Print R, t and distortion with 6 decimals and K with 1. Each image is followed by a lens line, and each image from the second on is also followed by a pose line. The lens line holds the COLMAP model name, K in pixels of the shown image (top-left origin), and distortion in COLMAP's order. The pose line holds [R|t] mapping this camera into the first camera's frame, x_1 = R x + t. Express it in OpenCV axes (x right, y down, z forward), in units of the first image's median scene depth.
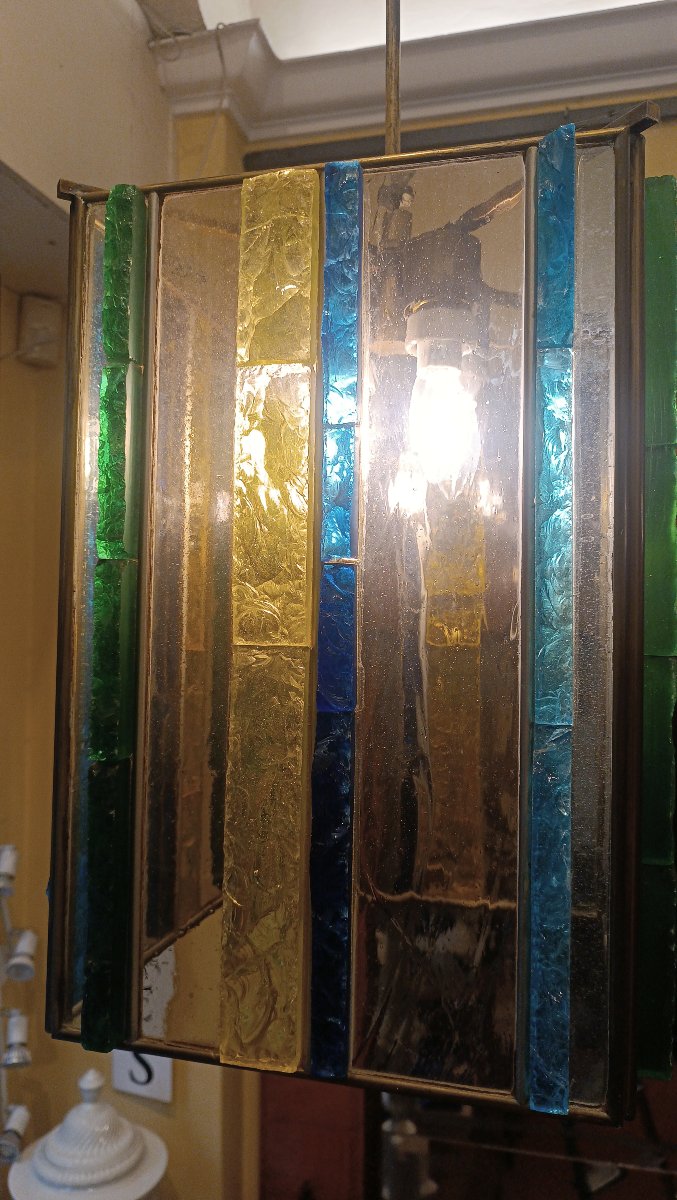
lens RADIAL K [[899.9, 0, 347.9], [0, 899.9, 603.2], [0, 0, 1]] dist [-0.001777, -0.007211]
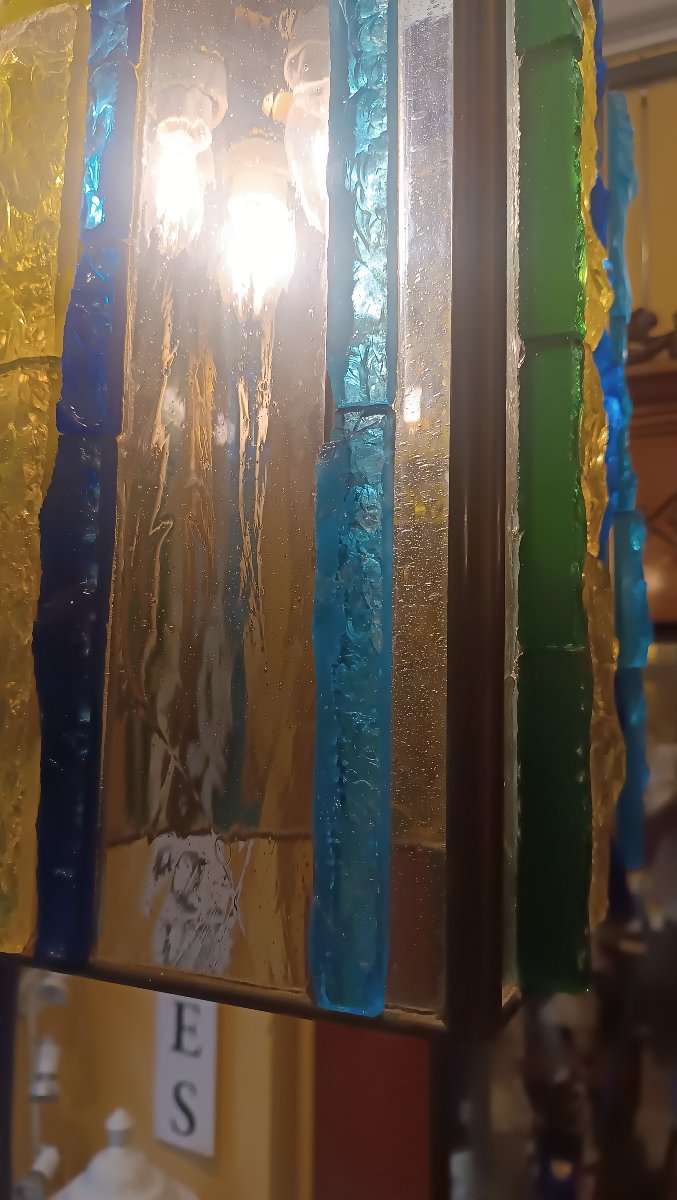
lens RADIAL K [[910.2, 0, 338.5], [0, 910.2, 600.0], [0, 0, 1]] dist [-0.009129, -0.010486]
pose [[0.986710, -0.016732, -0.161625, 0.275968], [0.002443, 0.996099, -0.088204, 0.291304], [0.162470, 0.086637, 0.982903, 0.312365]]
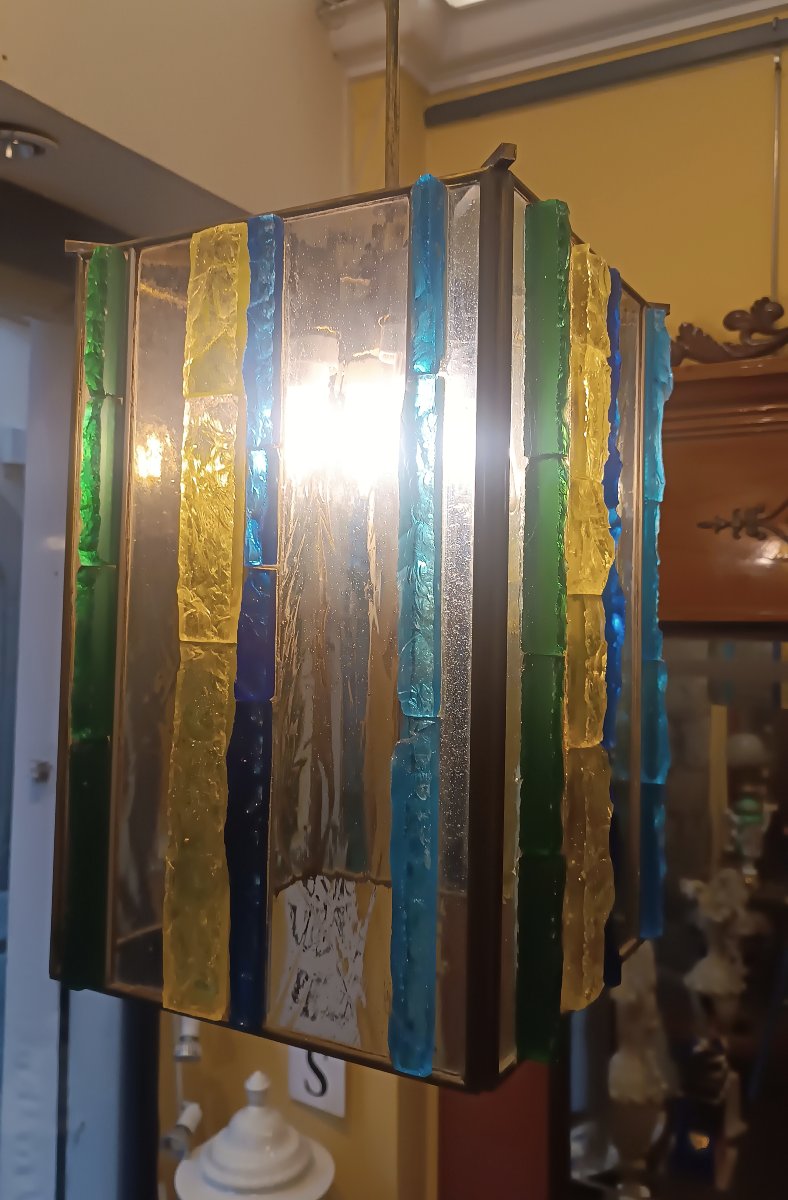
lens RADIAL K [[1044.4, 0, 393.4], [0, 1044.4, 552.7], [0, 0, 1]] dist [0.002989, -0.004014]
pose [[0.969042, -0.011924, -0.246607, 0.447997], [0.005708, 0.999648, -0.025908, -0.028426], [0.246829, 0.023698, 0.968769, -0.214959]]
